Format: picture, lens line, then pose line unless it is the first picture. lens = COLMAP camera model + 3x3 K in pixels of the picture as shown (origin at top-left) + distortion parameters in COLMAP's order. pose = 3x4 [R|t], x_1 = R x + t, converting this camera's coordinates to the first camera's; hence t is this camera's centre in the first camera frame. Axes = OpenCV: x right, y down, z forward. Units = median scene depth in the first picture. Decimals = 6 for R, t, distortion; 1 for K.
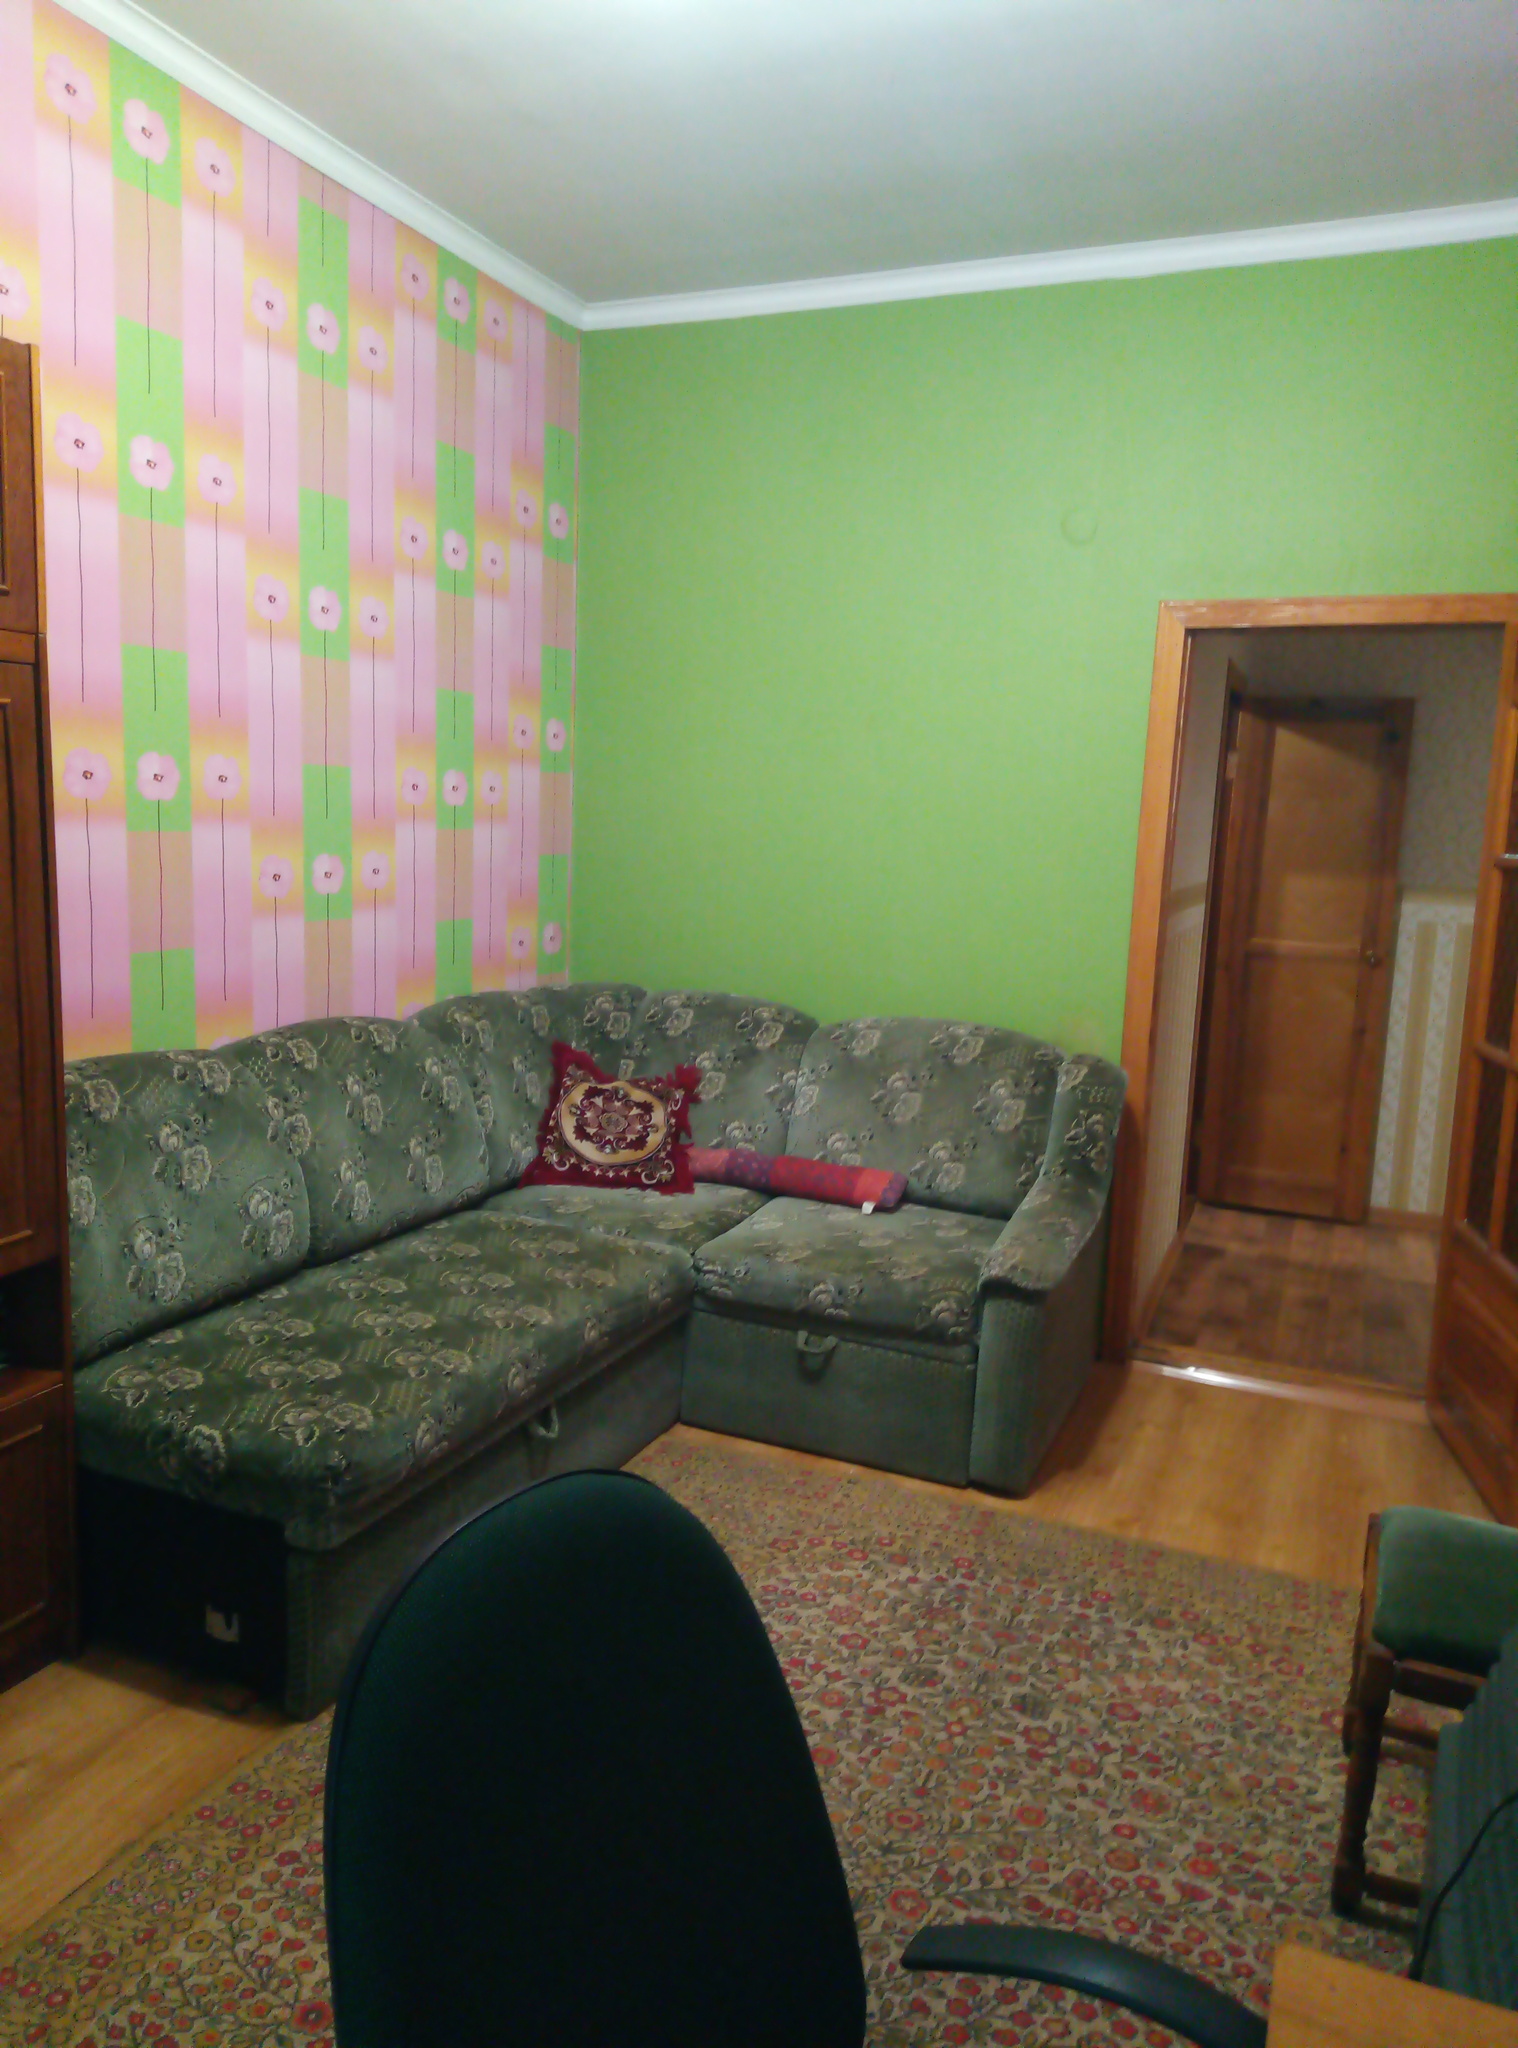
lens RADIAL K [[1445.7, 0, 754.9], [0, 1445.7, 1021.7], [0, 0, 1]] dist [-0.004586, -0.000447]
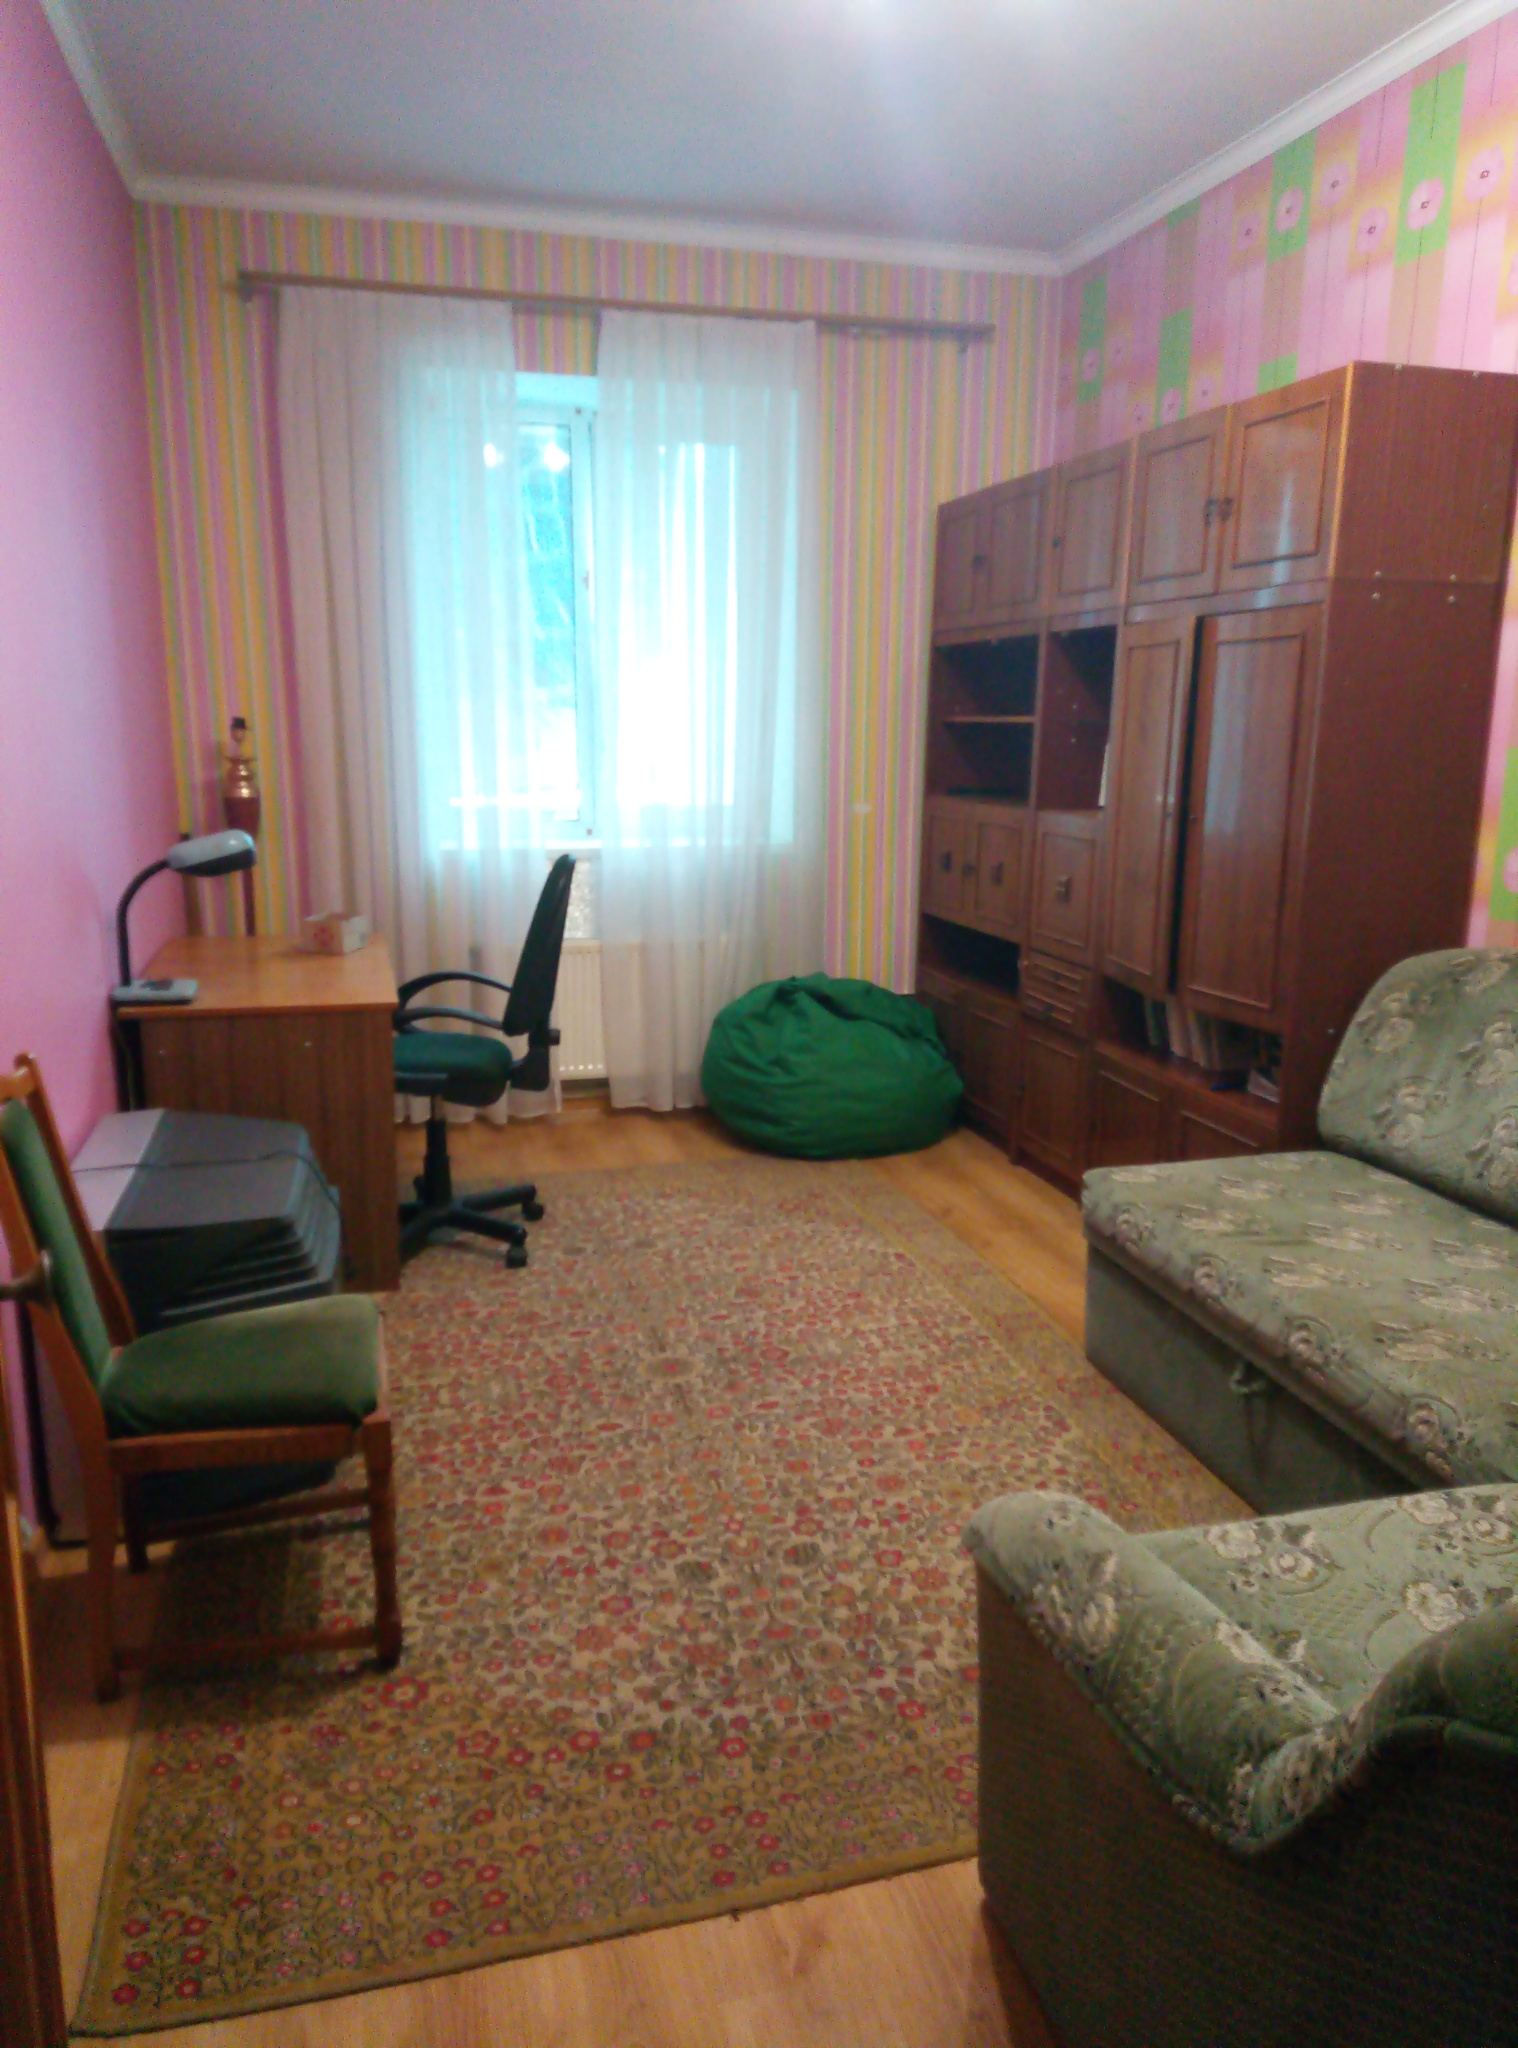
lens RADIAL K [[1445.7, 0, 755.2], [0, 1445.7, 1028.1], [0, 0, 1]] dist [-0.004586, -0.000447]
pose [[-0.774470, 0.083008, -0.627141, 0.759195], [-0.148869, 0.939599, 0.308206, -0.193204], [0.614845, 0.332059, -0.715334, 1.625657]]
